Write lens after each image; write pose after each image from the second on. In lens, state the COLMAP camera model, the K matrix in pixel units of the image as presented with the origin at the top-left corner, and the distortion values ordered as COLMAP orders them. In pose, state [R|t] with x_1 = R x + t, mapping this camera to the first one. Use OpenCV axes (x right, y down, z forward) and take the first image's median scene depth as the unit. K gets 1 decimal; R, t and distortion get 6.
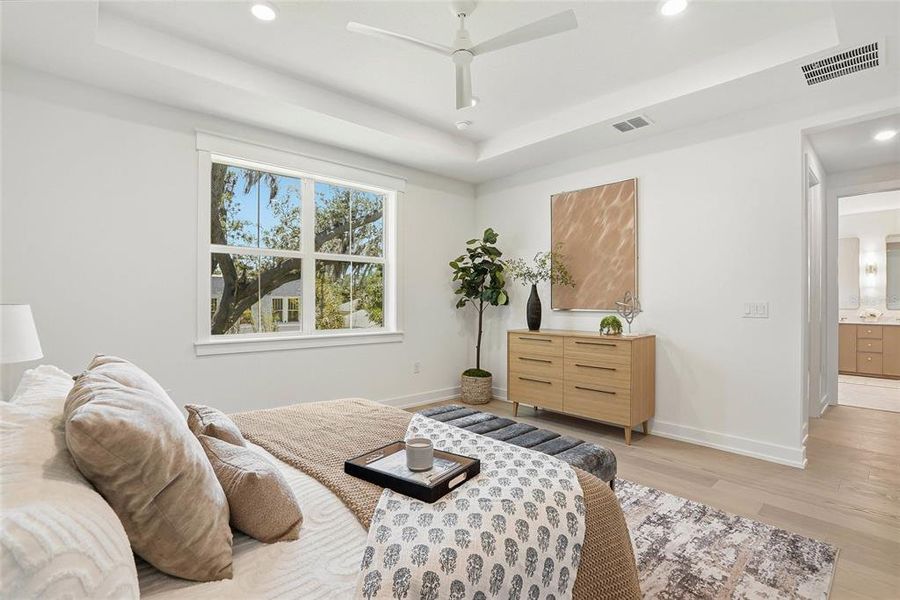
lens RADIAL K [[421.9, 0, 452.6], [0, 421.9, 302.0], [0, 0, 1]] dist [-0.049160, 0.014621]
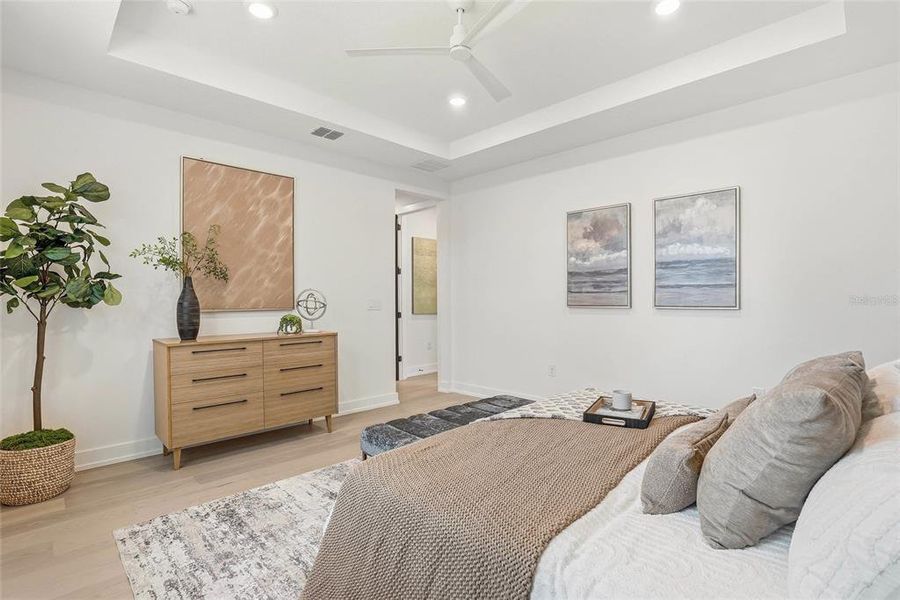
lens RADIAL K [[421.9, 0, 452.6], [0, 421.9, 302.0], [0, 0, 1]] dist [-0.049160, 0.014621]
pose [[-0.027565, -0.011894, 0.999549, -0.561776], [0.005709, 0.999911, 0.012056, -0.004145], [-0.999604, 0.006039, -0.027495, 0.607102]]
